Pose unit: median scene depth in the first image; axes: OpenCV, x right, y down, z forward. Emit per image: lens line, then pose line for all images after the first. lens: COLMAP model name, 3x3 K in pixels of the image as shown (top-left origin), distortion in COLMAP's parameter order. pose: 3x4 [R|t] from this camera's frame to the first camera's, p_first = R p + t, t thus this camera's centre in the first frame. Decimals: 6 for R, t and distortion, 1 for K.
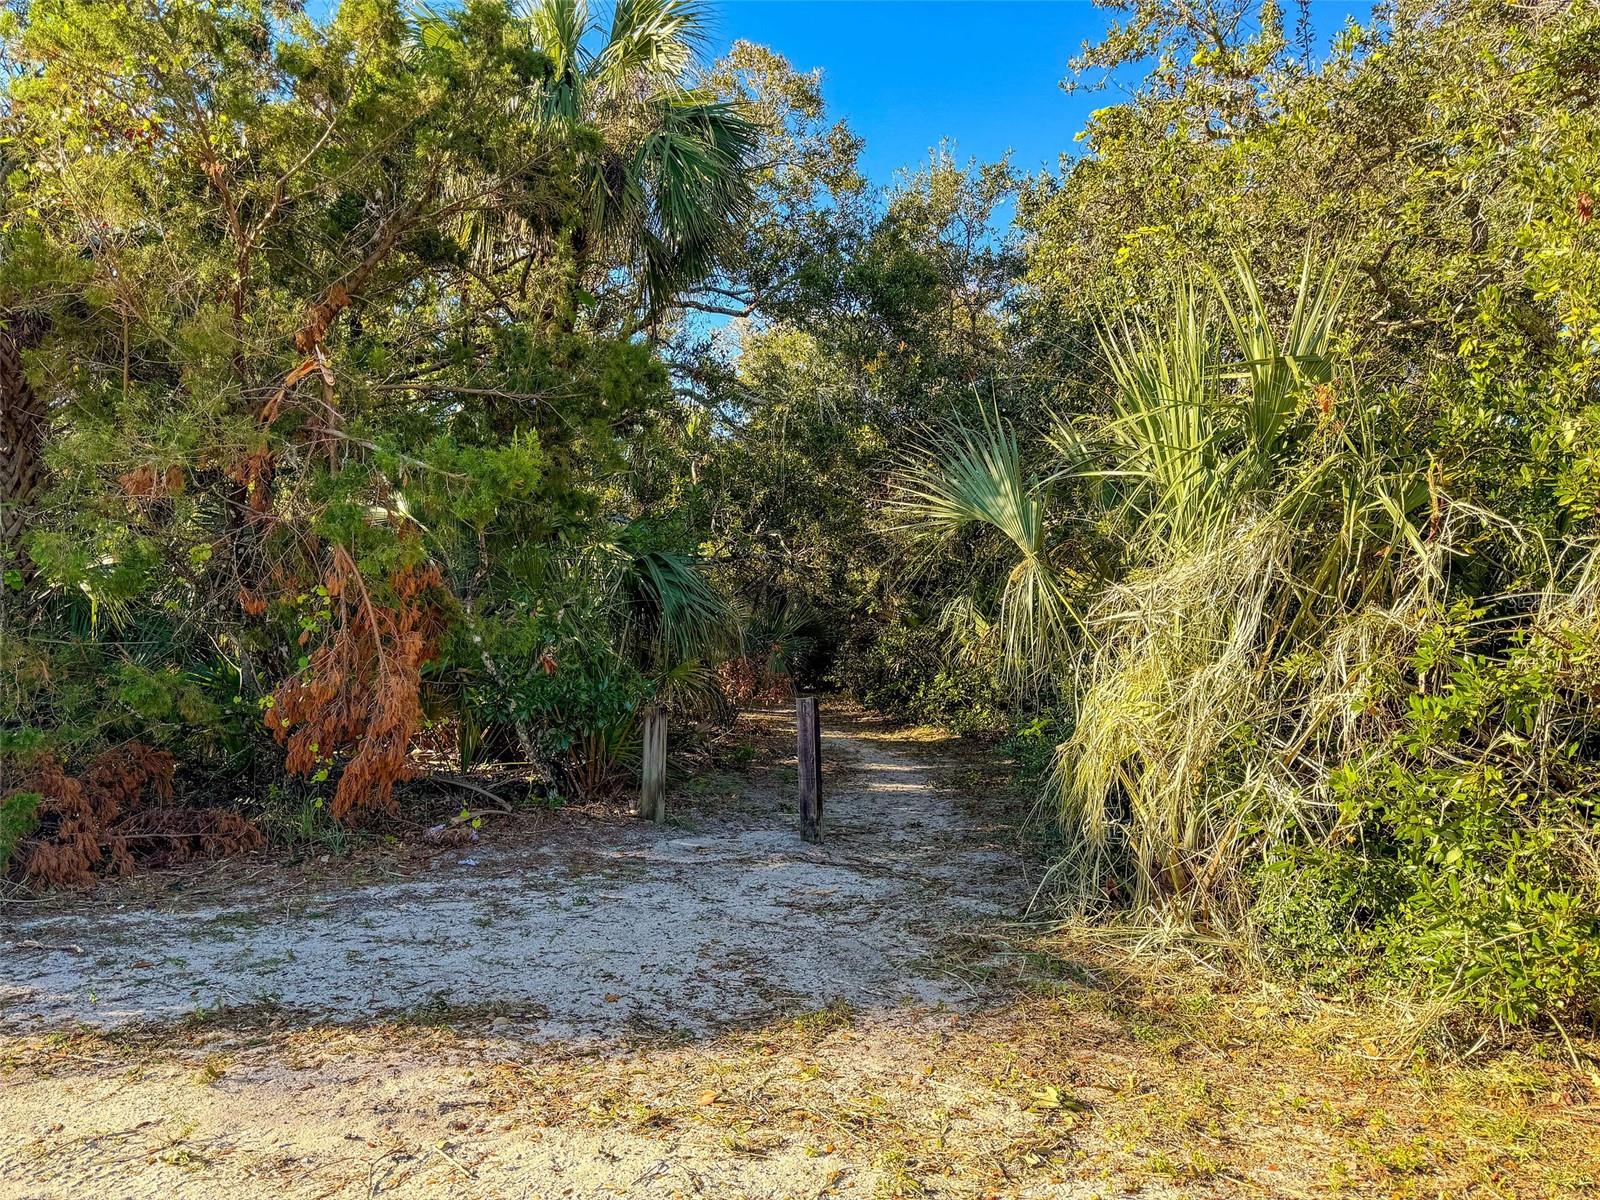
lens RADIAL K [[1117.2, 0, 799.5], [0, 1117.2, 592.4], [0, 0, 1]] dist [-0.000788, -0.002358]
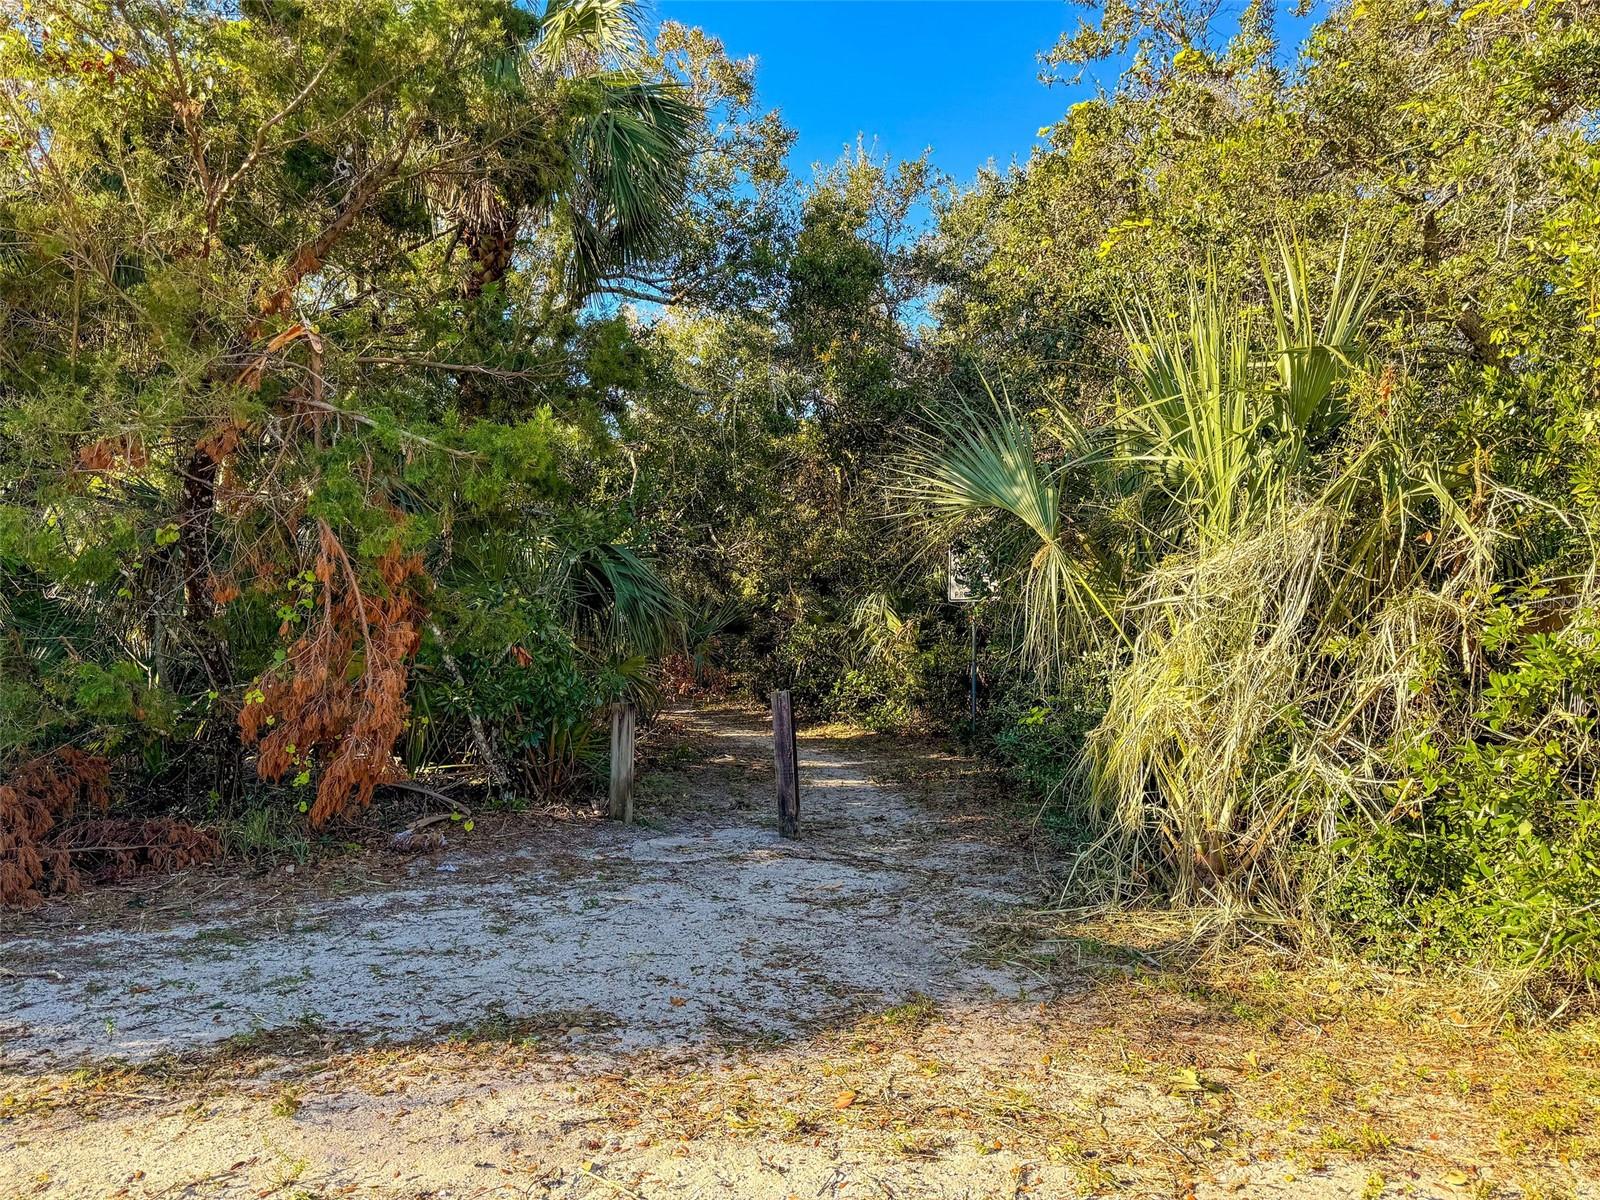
lens RADIAL K [[1116.4, 0, 800.0], [0, 1116.4, 600.0], [0, 0, 1]] dist [0.000718, -0.003386]
pose [[0.992636, -0.001248, 0.121130, -0.147476], [0.000648, 0.999987, 0.004986, 0.014380], [-0.121134, -0.004871, 0.992624, 0.040849]]
